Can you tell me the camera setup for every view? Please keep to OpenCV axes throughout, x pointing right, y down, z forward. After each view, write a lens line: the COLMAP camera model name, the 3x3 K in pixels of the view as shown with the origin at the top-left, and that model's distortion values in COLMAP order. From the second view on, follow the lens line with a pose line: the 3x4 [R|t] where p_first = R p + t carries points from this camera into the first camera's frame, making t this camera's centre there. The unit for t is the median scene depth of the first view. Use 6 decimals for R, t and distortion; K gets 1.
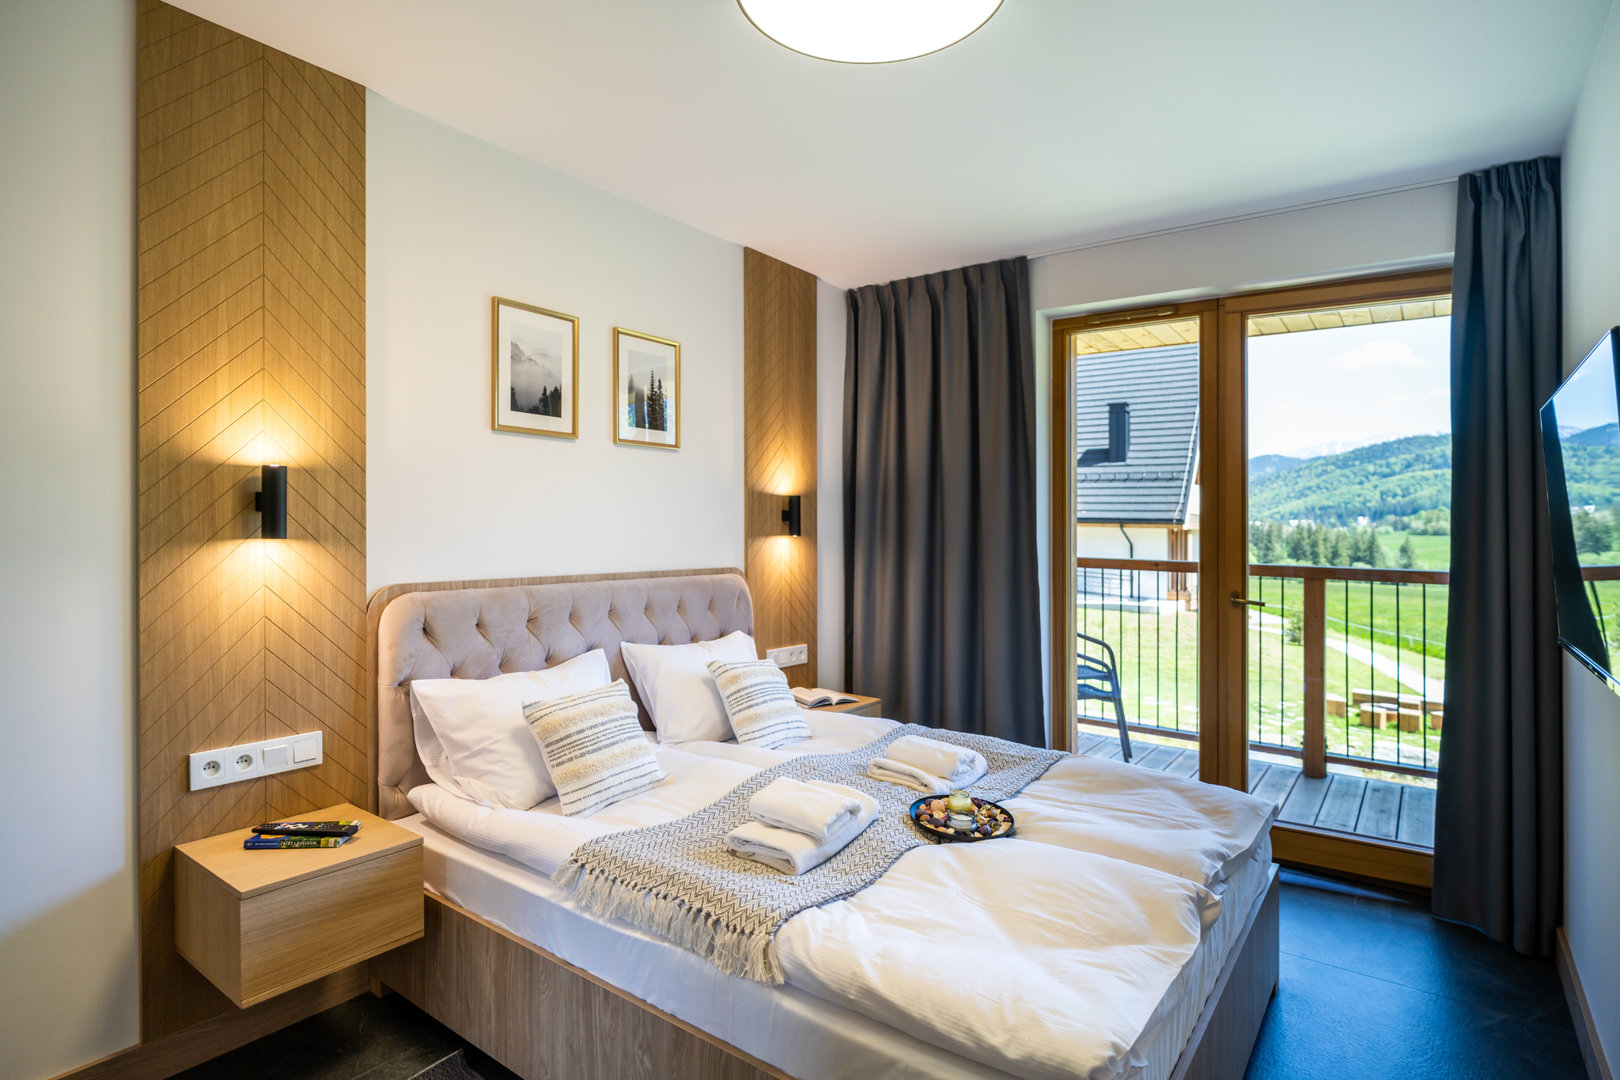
lens RADIAL K [[837.0, 0, 802.6], [0, 837.0, 534.6], [0, 0, 1]] dist [-0.003368, -0.000630]
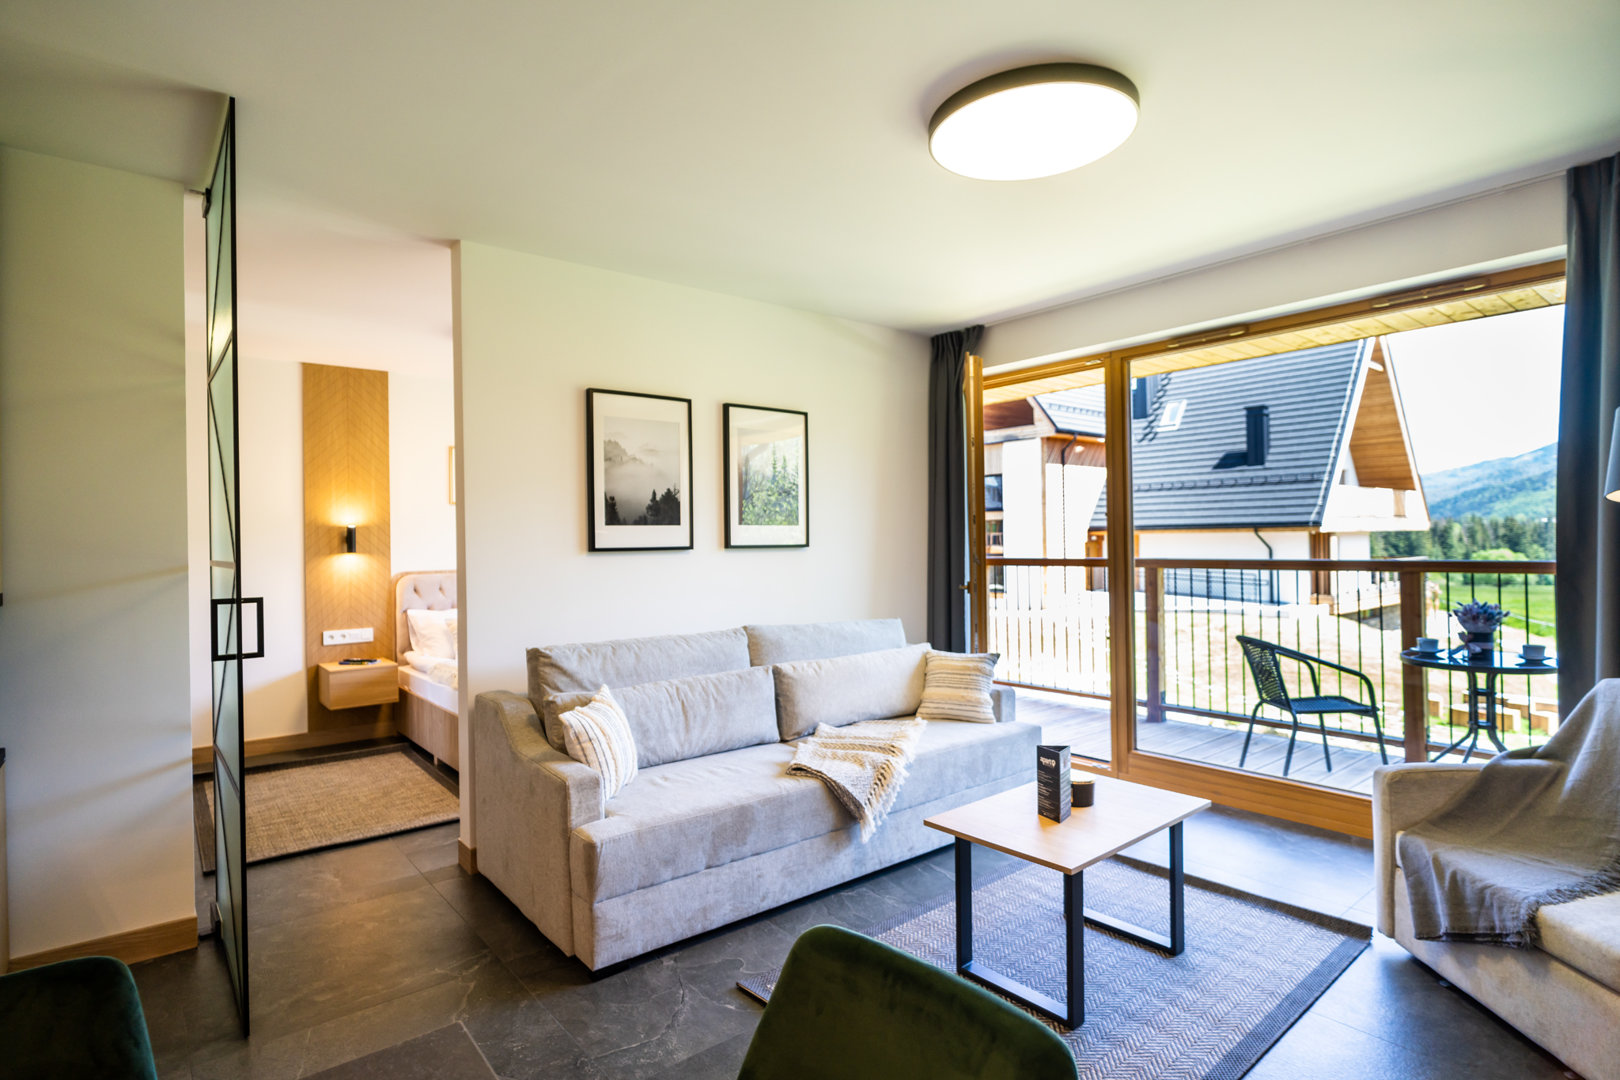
lens RADIAL K [[837.0, 0, 819.1], [0, 837.0, 536.4], [0, 0, 1]] dist [-0.003368, -0.000630]
pose [[0.974789, -0.025348, -0.221684, 1.174636], [0.022244, 0.999617, -0.016490, 0.022652], [0.222017, 0.011143, 0.974979, -1.055439]]
